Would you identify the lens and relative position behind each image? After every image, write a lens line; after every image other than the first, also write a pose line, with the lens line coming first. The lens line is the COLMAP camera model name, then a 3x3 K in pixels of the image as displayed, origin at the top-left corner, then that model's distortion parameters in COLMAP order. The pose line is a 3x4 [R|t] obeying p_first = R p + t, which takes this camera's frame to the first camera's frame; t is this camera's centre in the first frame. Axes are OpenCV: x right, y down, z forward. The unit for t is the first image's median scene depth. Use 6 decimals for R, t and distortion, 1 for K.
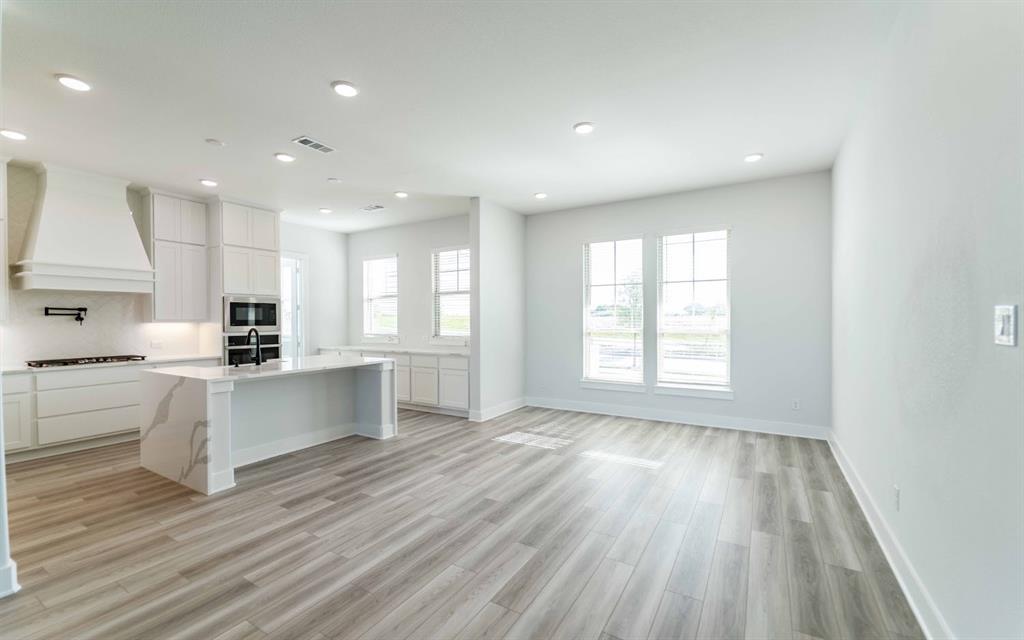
lens RADIAL K [[414.5, 0, 511.3], [0, 414.5, 326.8], [0, 0, 1]] dist [0.003682, -0.001516]
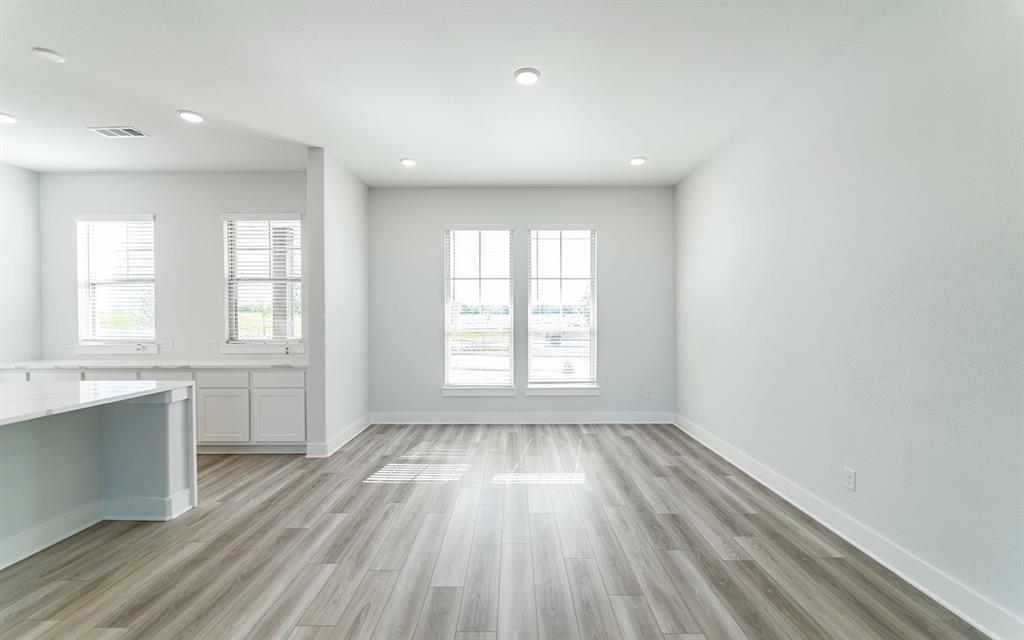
lens RADIAL K [[414.5, 0, 508.8], [0, 414.5, 322.7], [0, 0, 1]] dist [0.003682, -0.001516]
pose [[0.861727, -0.004516, 0.507352, -0.179764], [0.007504, 0.999964, -0.003844, -0.002001], [-0.507316, 0.007119, 0.861730, 0.225905]]
